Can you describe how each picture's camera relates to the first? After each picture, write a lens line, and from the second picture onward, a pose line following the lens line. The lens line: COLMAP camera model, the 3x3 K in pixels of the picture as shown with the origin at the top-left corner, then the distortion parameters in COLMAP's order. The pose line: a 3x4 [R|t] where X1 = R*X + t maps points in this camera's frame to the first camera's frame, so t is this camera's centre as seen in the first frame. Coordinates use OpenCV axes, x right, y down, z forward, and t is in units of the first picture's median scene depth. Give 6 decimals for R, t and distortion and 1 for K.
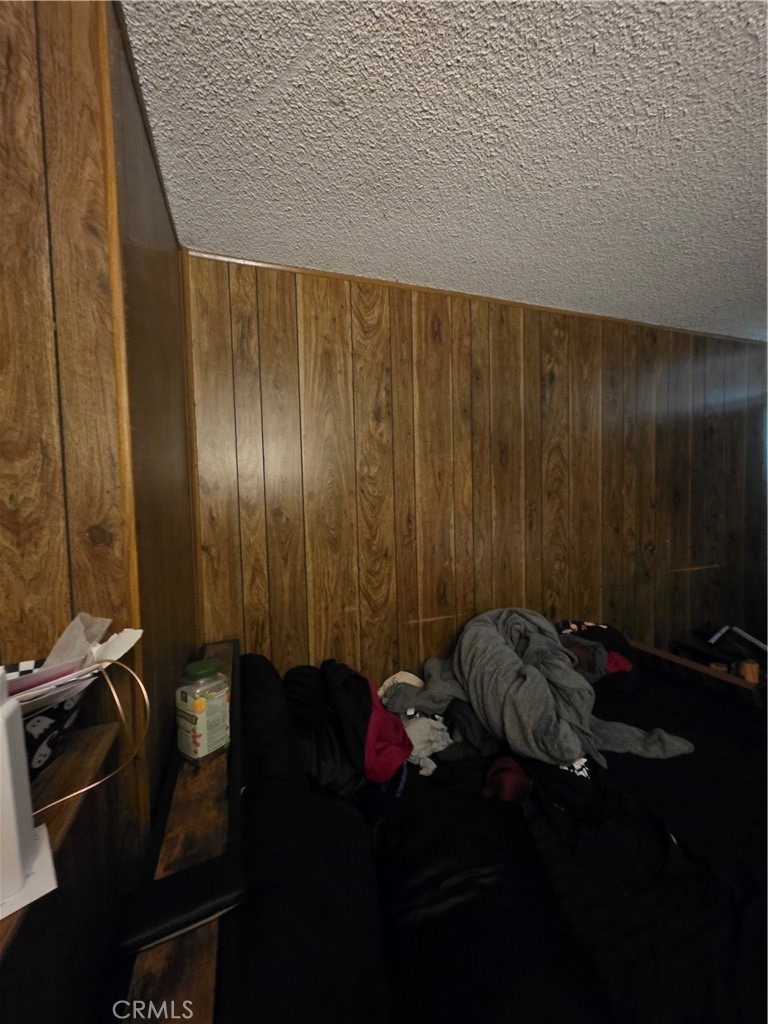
lens RADIAL K [[416.1, 0, 389.4], [0, 416.1, 513.3], [0, 0, 1]] dist [0.003954, 0.000000]
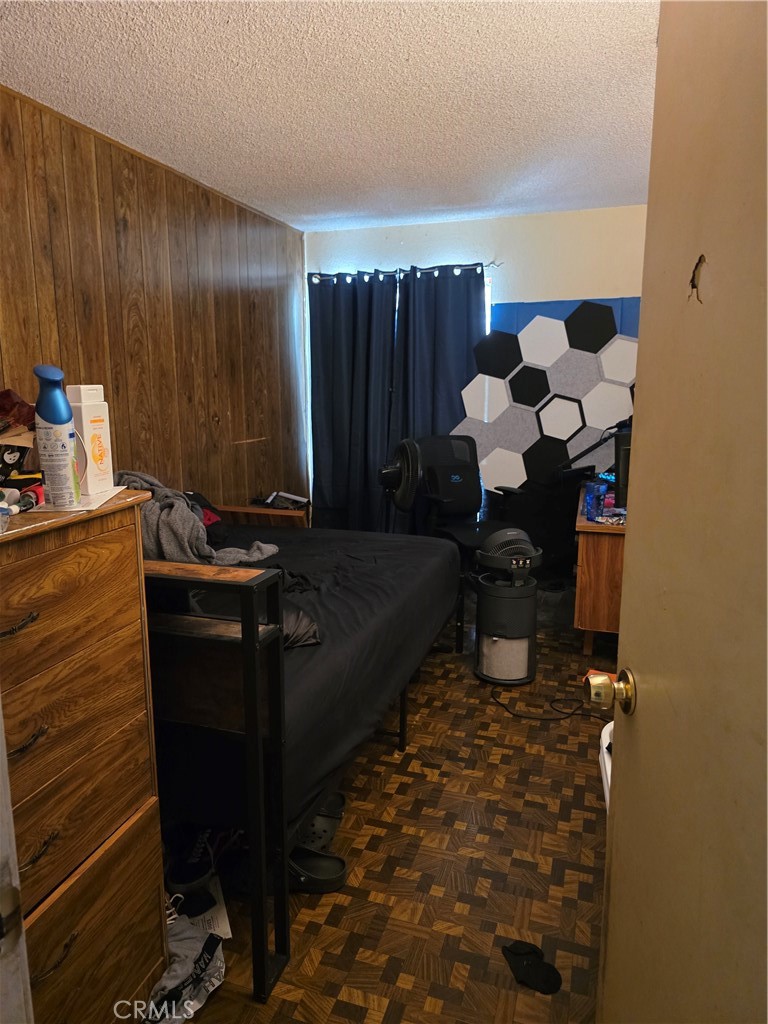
lens RADIAL K [[678.8, 0, 375.9], [0, 678.8, 503.1], [0, 0, 1]] dist [0.049786, -0.012718]
pose [[0.630304, -0.115592, 0.767695, -0.465866], [0.028211, 0.991611, 0.126145, 0.098193], [-0.775836, -0.057853, 0.628277, -0.383158]]
